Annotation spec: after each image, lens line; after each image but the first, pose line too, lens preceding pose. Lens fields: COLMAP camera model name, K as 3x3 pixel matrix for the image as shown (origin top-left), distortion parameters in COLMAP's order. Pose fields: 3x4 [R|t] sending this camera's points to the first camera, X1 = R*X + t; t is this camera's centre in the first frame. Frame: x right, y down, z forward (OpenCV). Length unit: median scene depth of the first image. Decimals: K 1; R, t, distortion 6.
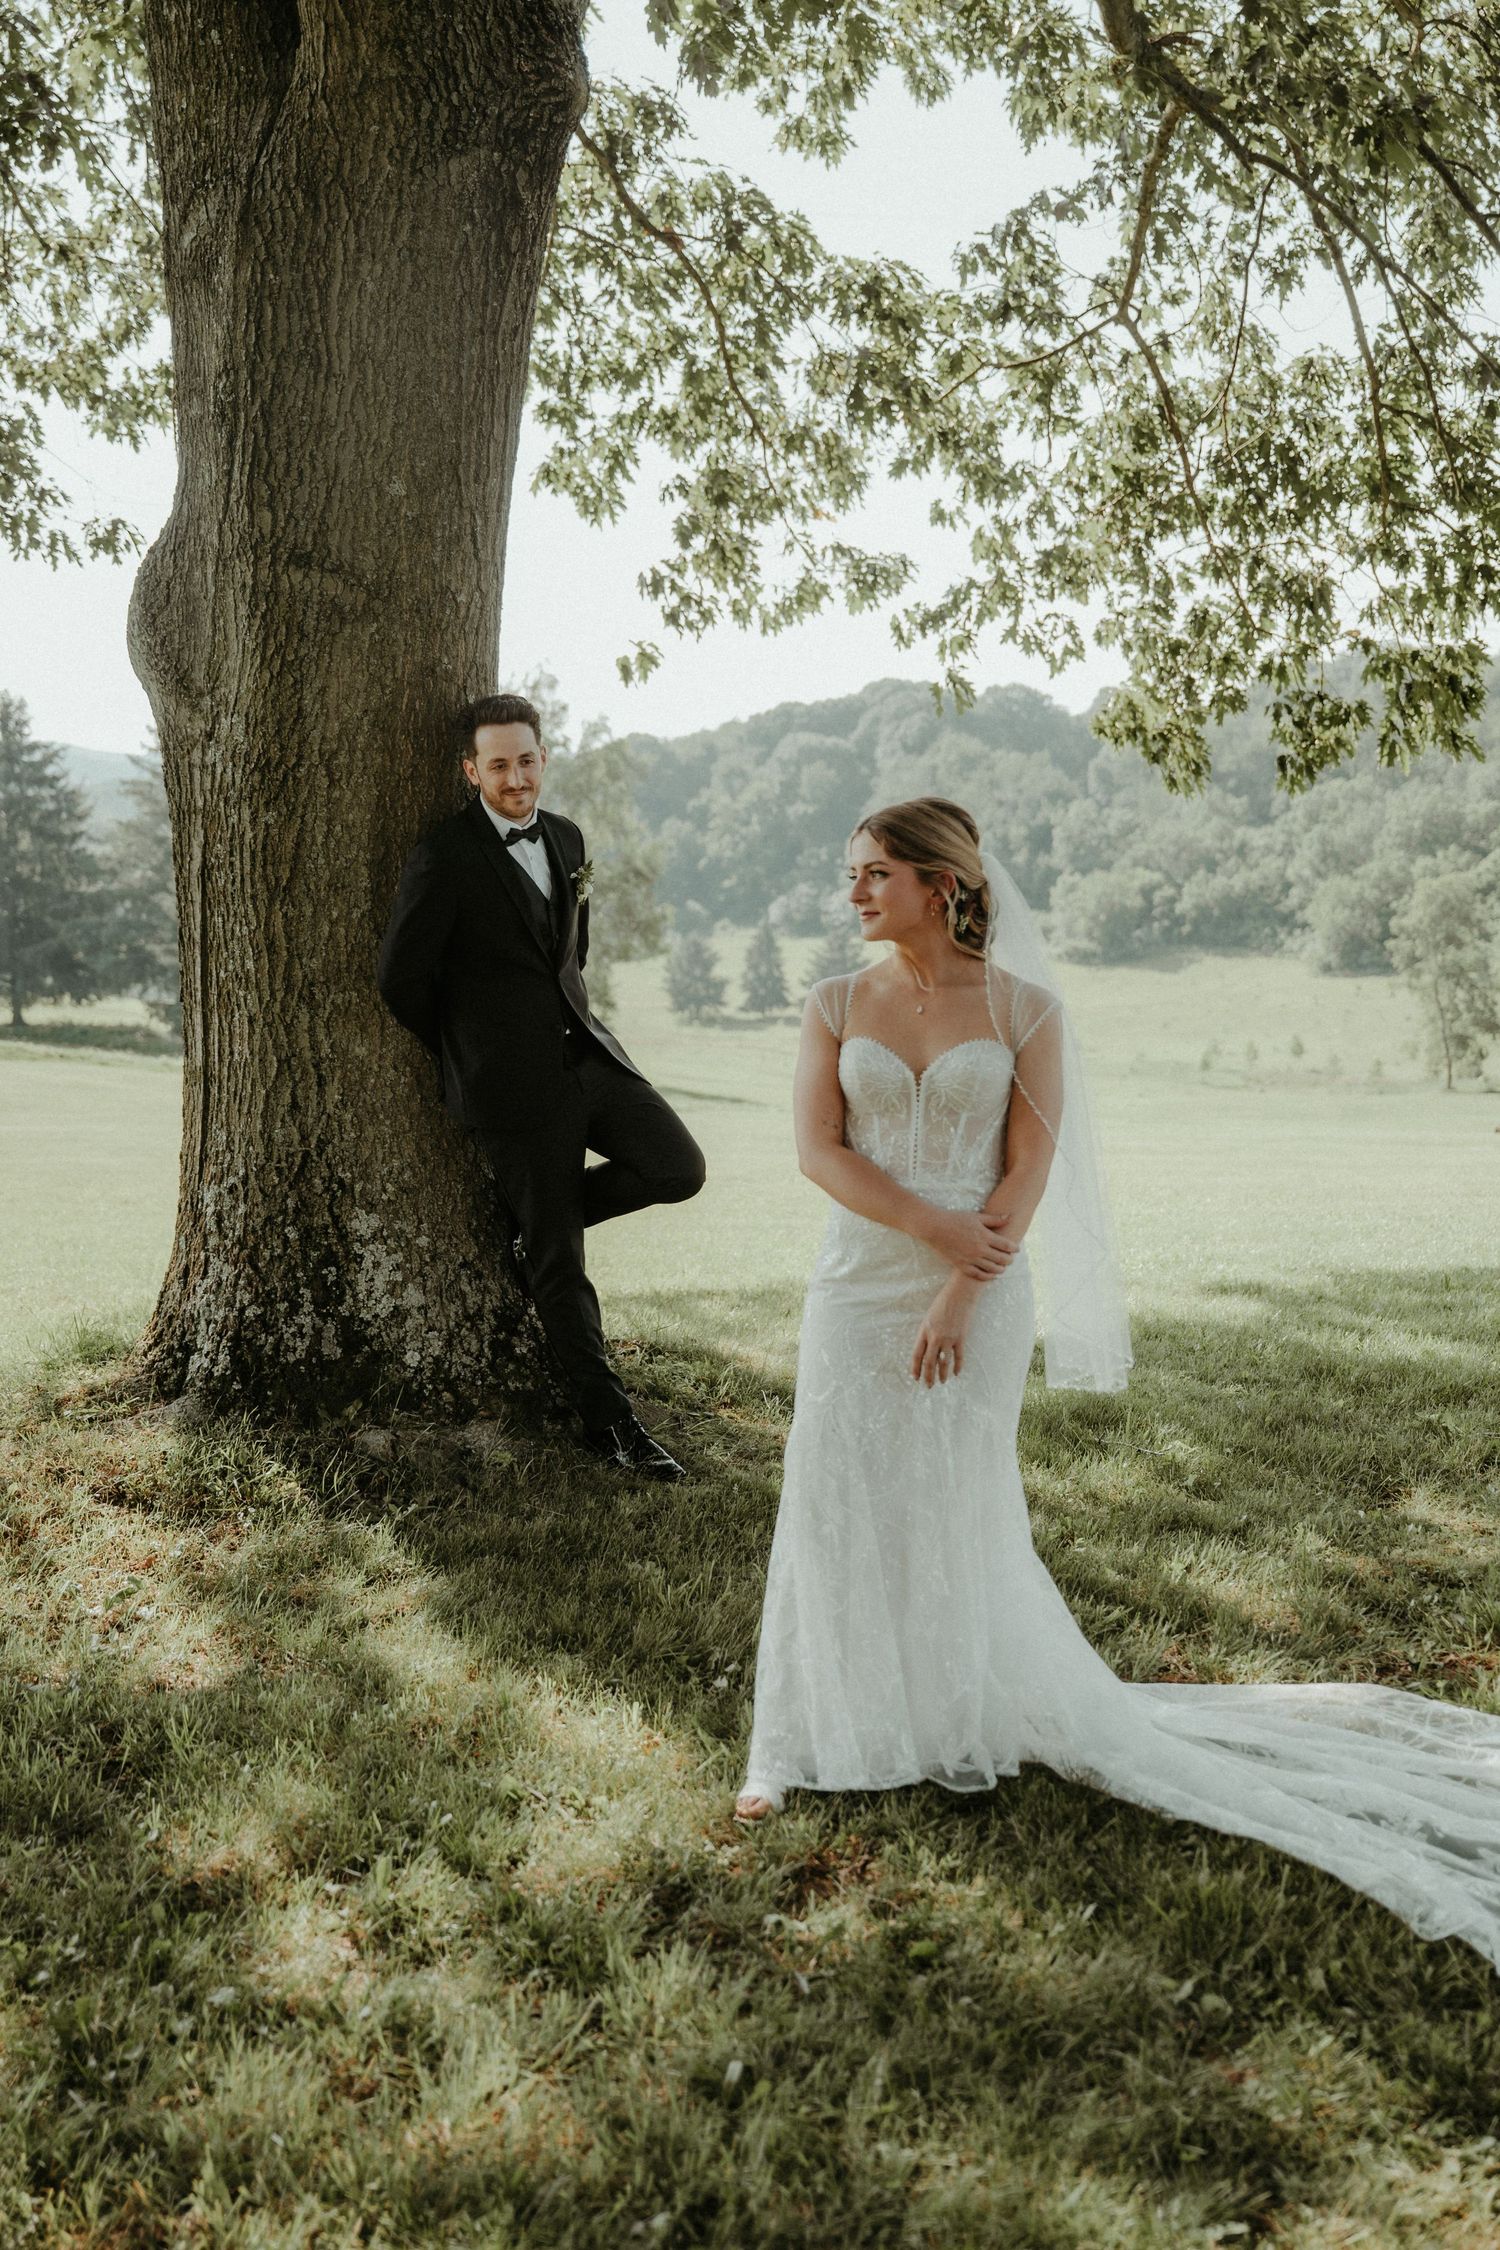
lens RADIAL K [[2185.7, 0, 750.0], [0, 2185.7, 1125.0], [0, 0, 1]] dist [0.010474, 0.004936]
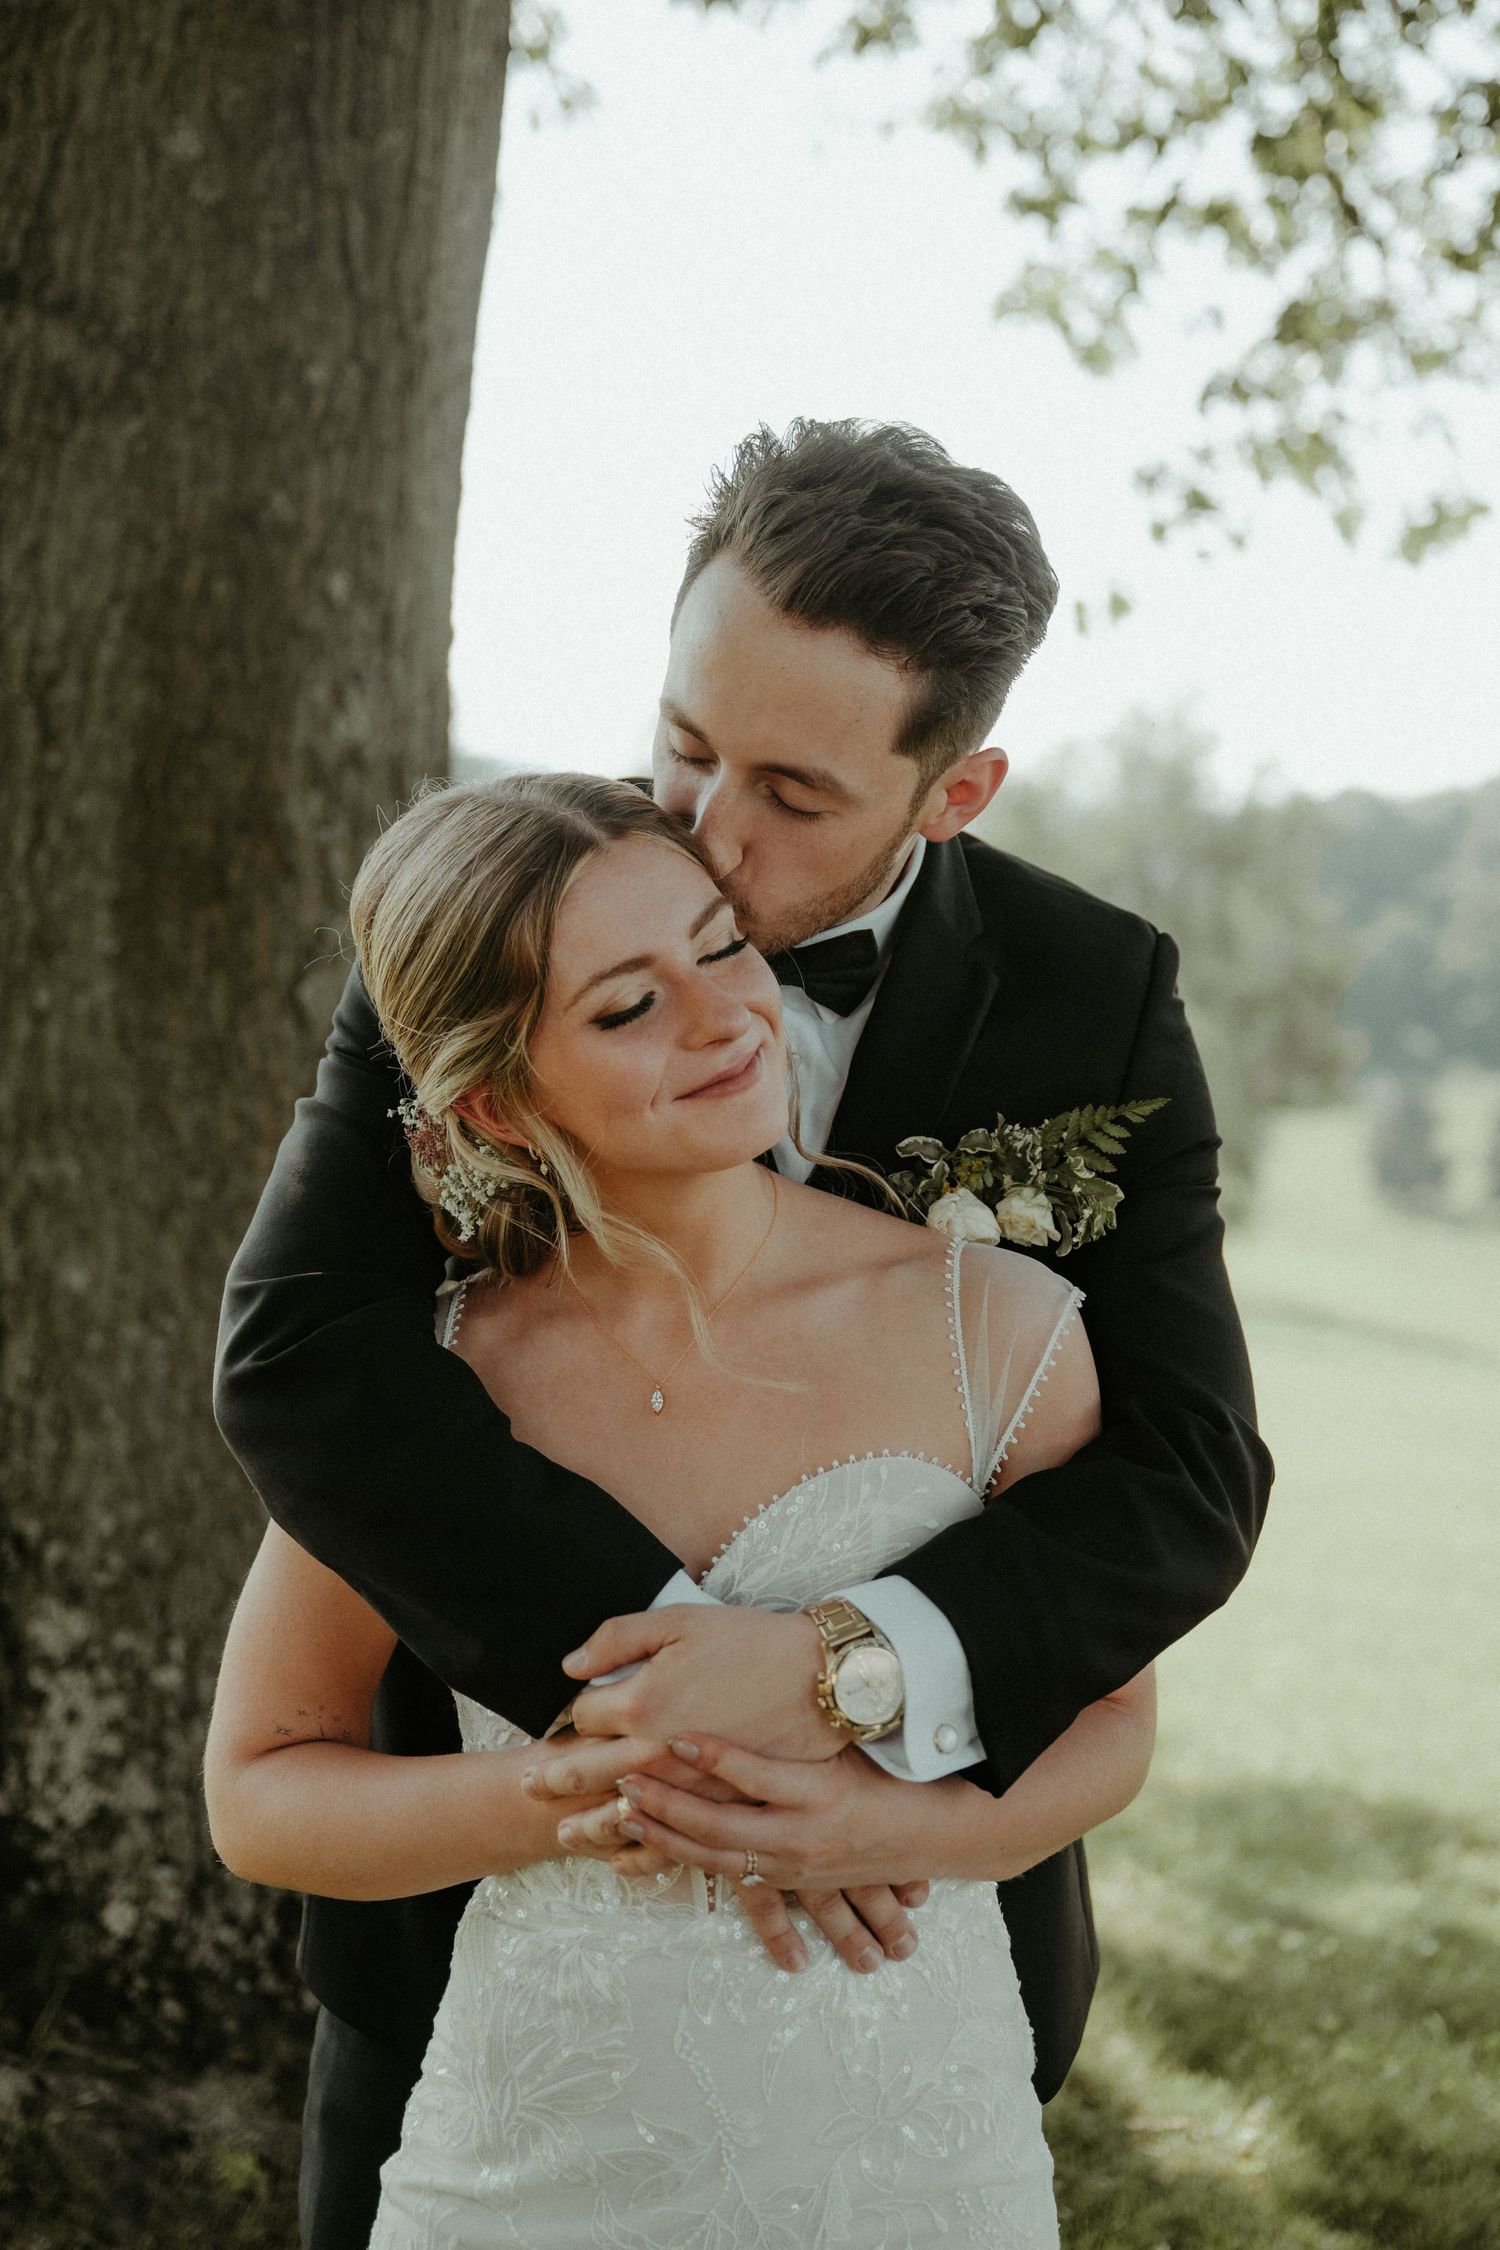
lens RADIAL K [[3361.0, 0, 750.0], [0, 3361.0, 1125.0], [0, 0, 1]] dist [0.000663, -0.004221]
pose [[0.975606, 0.072264, -0.207293, 0.123886], [-0.085866, 0.994653, -0.057378, -0.037641], [0.202039, 0.073778, 0.976595, 0.285426]]
